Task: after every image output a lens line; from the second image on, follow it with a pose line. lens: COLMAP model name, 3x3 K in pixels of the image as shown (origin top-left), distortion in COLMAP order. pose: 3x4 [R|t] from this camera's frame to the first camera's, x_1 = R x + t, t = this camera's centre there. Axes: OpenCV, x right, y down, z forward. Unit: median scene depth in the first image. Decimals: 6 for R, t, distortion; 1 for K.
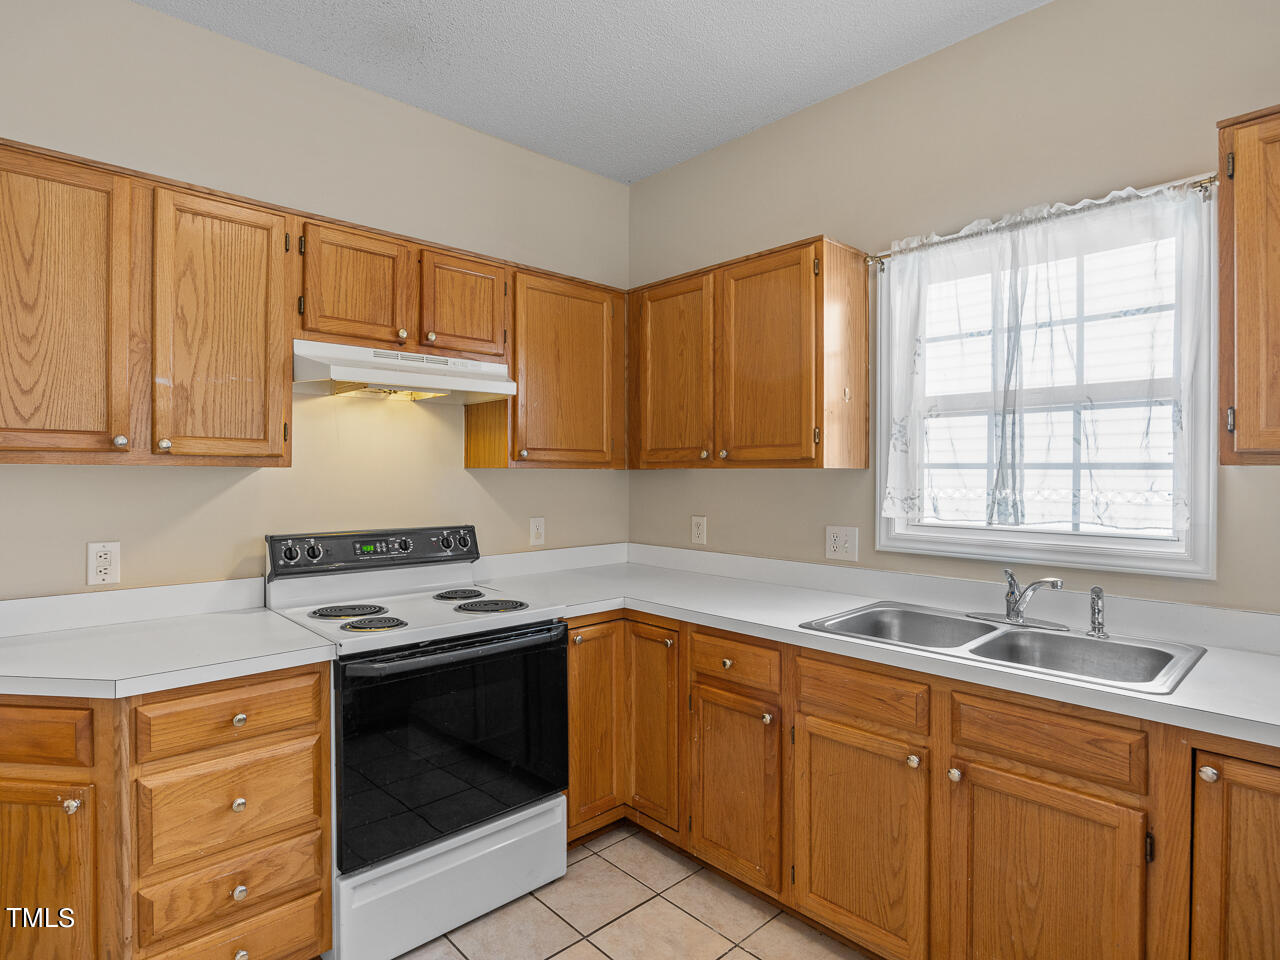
lens RADIAL K [[669.2, 0, 580.4], [0, 669.2, 474.9], [0, 0, 1]] dist [-0.016961, 0.002660]
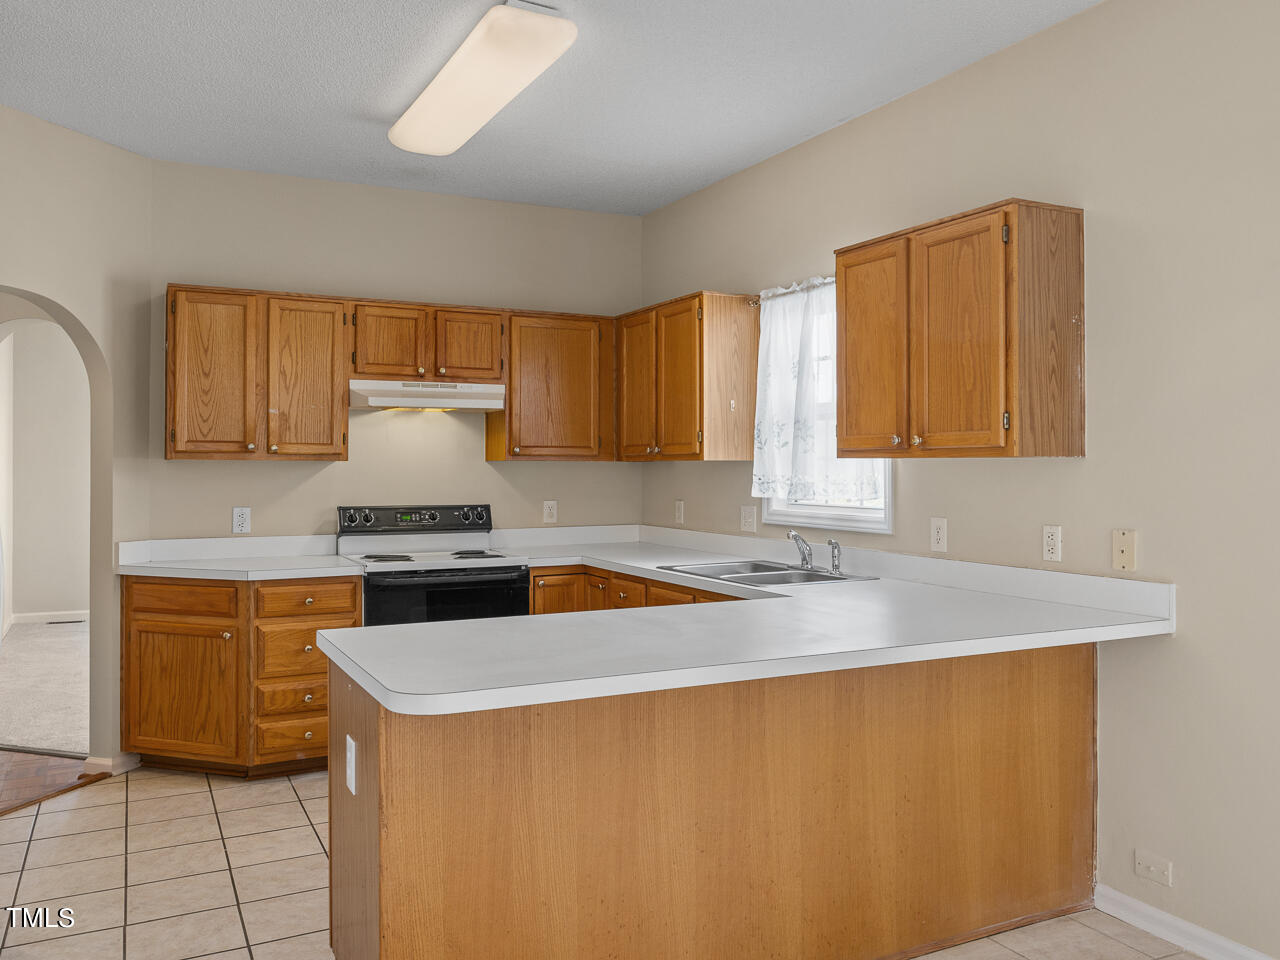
lens RADIAL K [[1006.6, 0, 636.3], [0, 1006.6, 457.5], [0, 0, 1]] dist [0.009364, -0.011733]
pose [[0.971380, -0.003805, -0.237500, 0.753274], [0.000911, 0.999924, -0.012290, 0.009576], [0.237528, 0.011722, 0.971310, -1.090183]]
